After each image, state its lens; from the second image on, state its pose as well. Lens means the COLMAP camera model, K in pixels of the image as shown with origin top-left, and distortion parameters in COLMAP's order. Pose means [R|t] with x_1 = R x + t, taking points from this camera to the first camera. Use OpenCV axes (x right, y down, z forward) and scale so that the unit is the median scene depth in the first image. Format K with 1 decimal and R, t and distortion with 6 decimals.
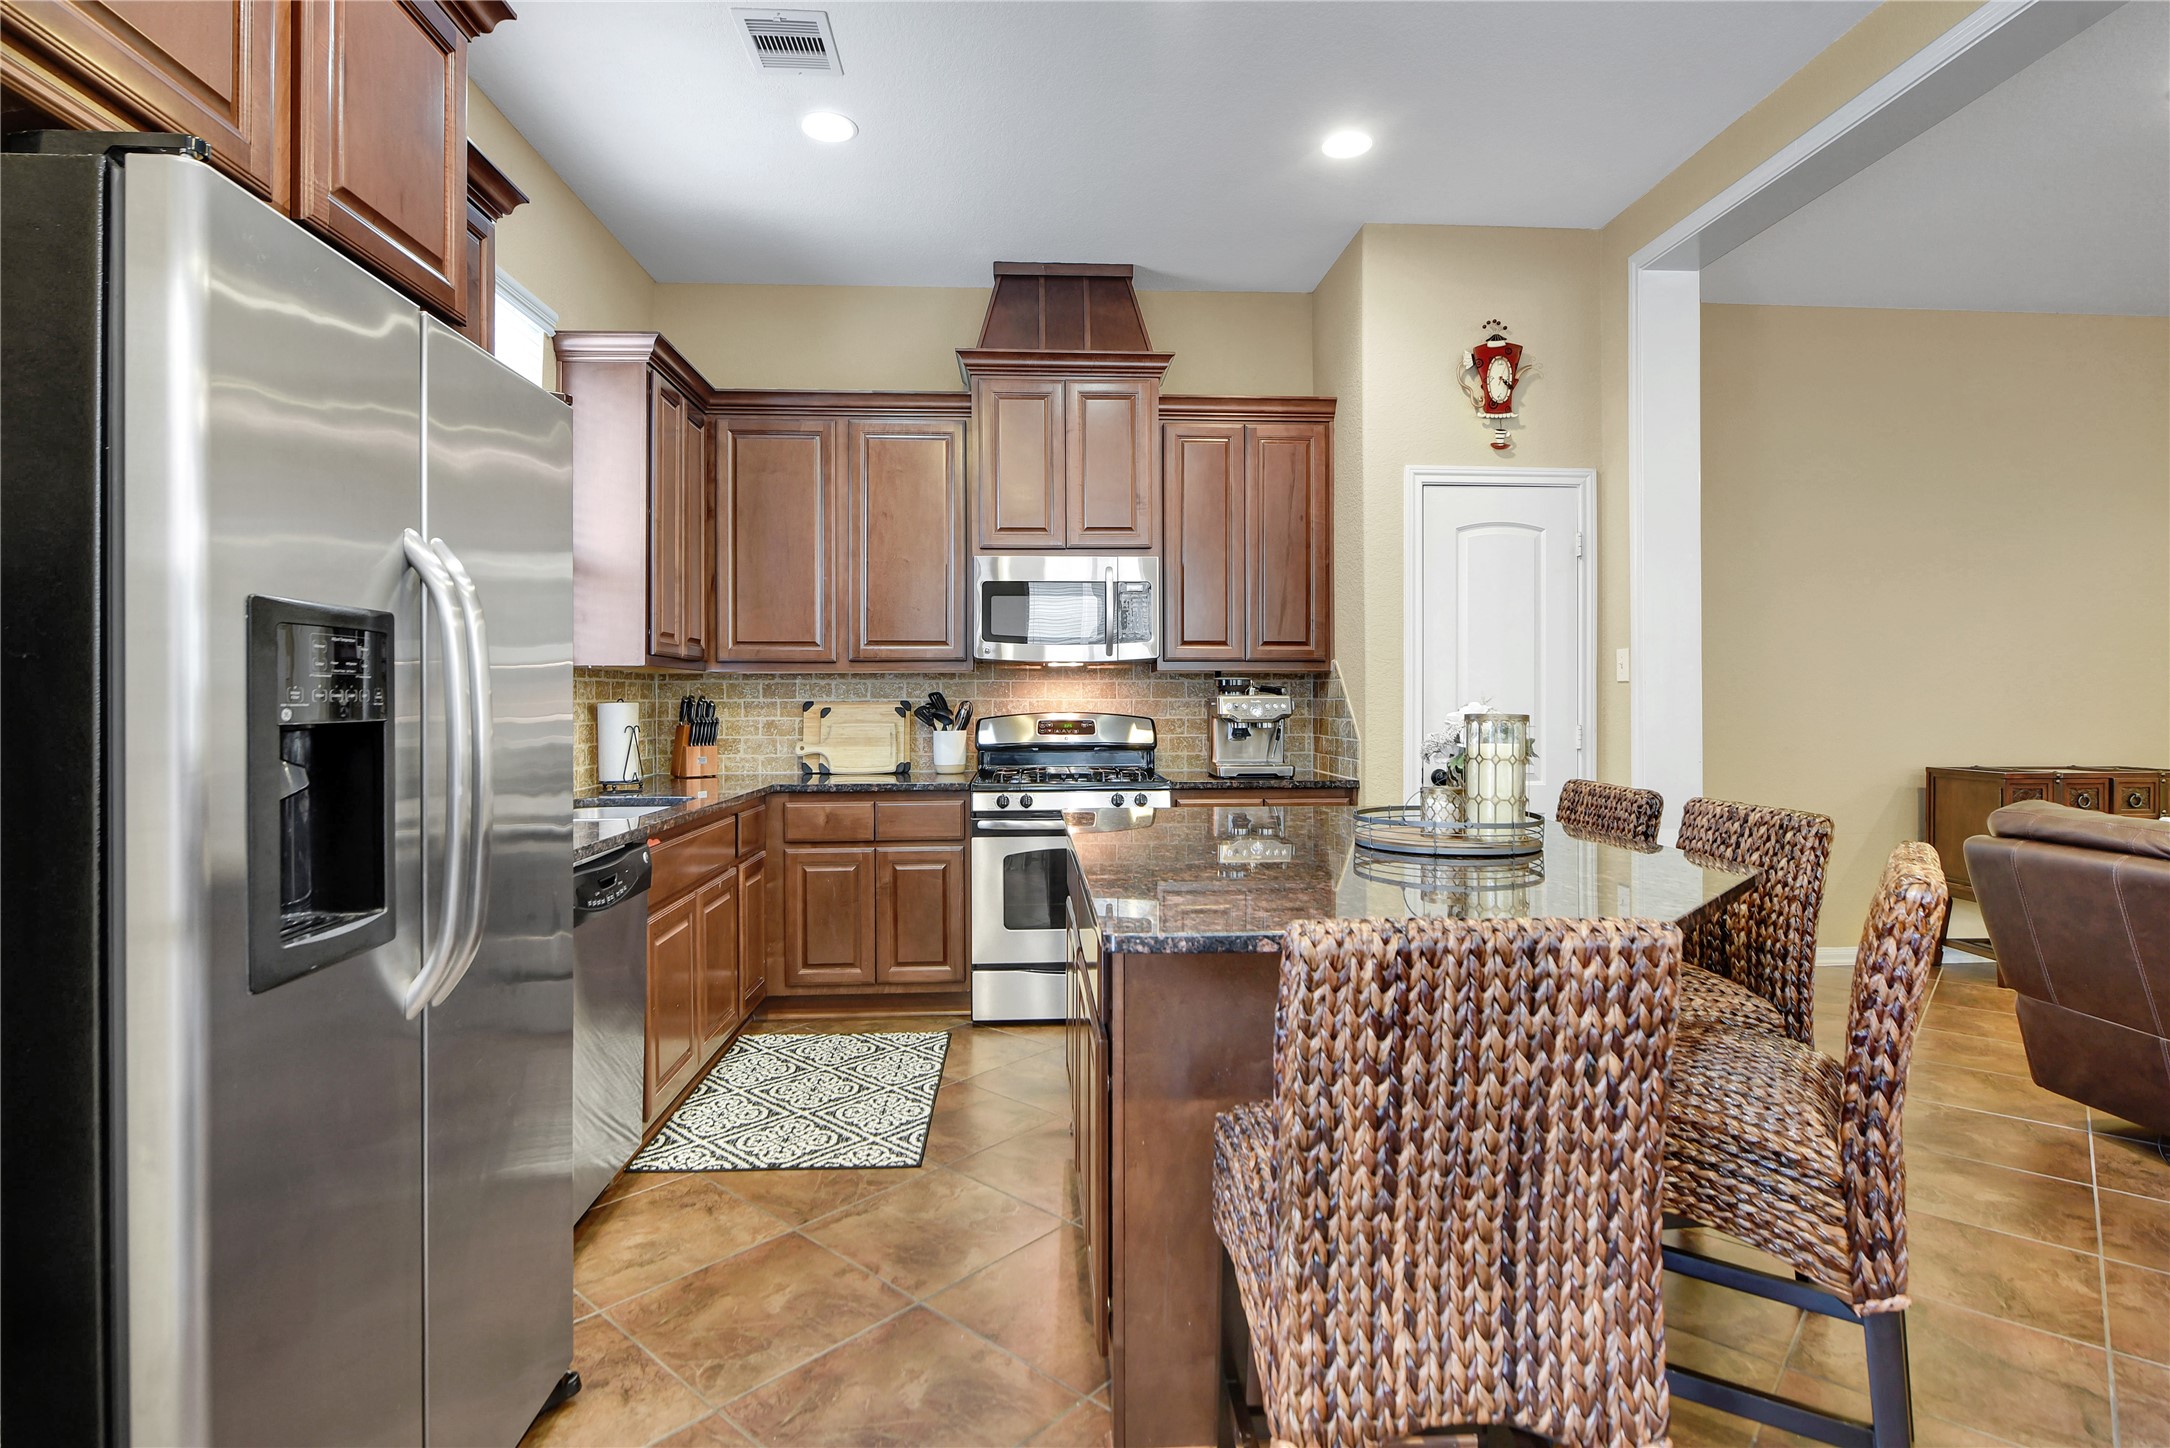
lens RADIAL K [[1086.4, 0, 1090.0], [0, 1086.4, 689.9], [0, 0, 1]] dist [-0.007403, -0.001242]
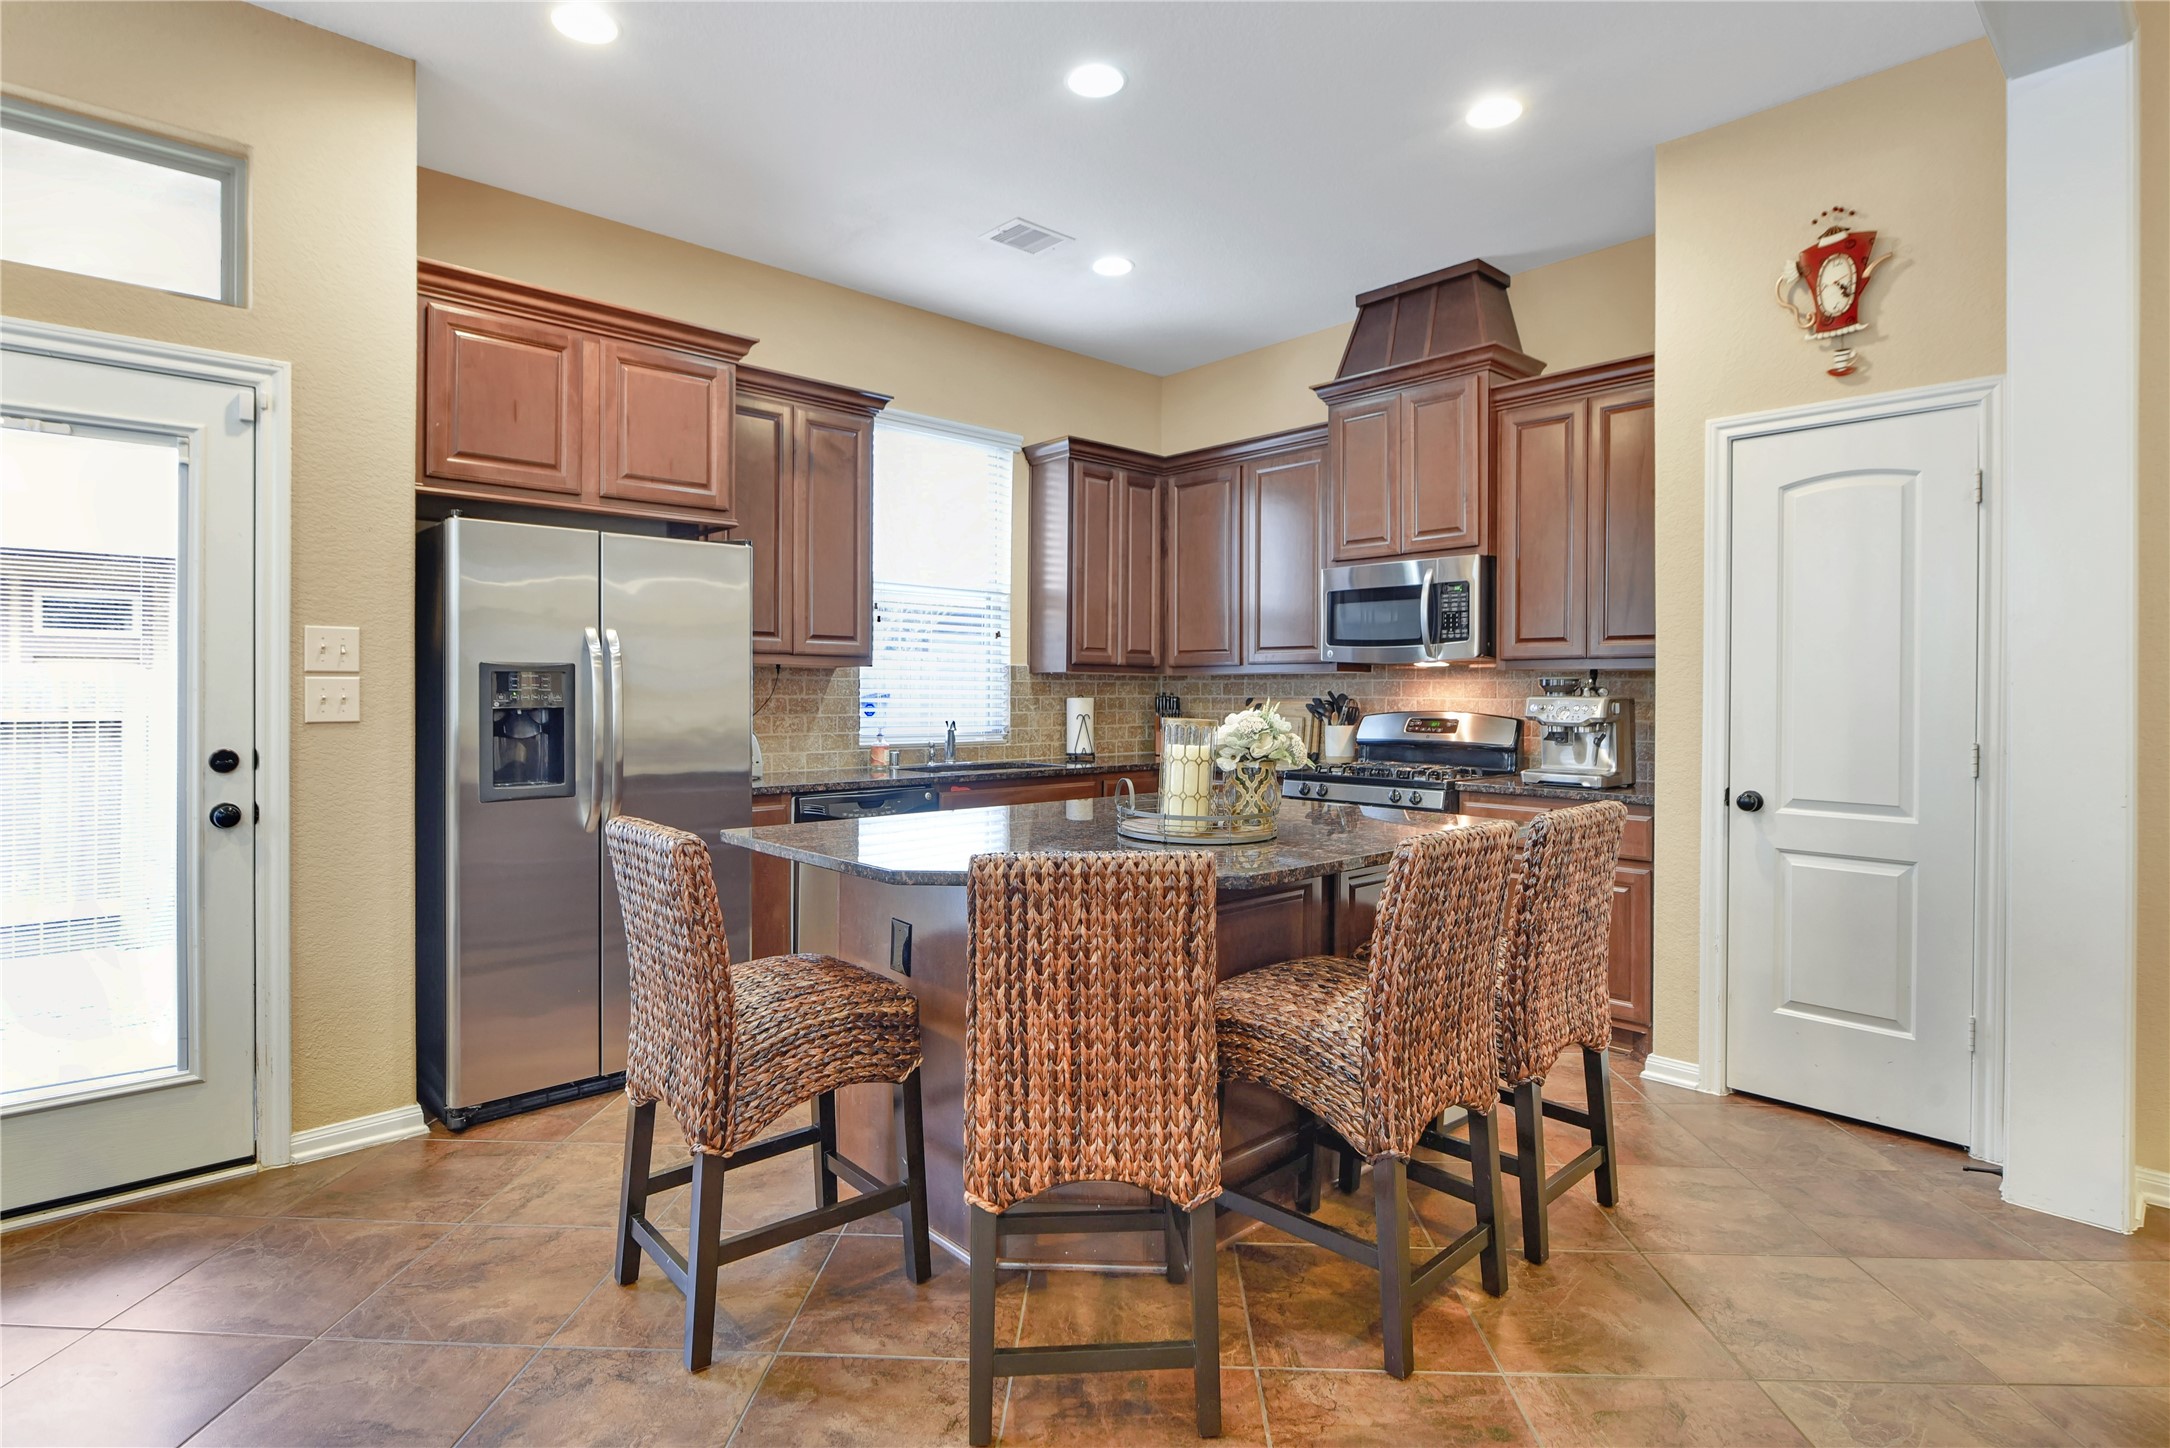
lens RADIAL K [[1071.0, 0, 1088.6], [0, 1071.0, 690.5], [0, 0, 1]] dist [-0.000986, -0.000560]
pose [[0.635027, 0.005782, -0.772469, 0.620957], [0.002027, 0.999956, 0.009151, -0.009565], [0.772488, -0.007377, 0.634987, 0.114870]]
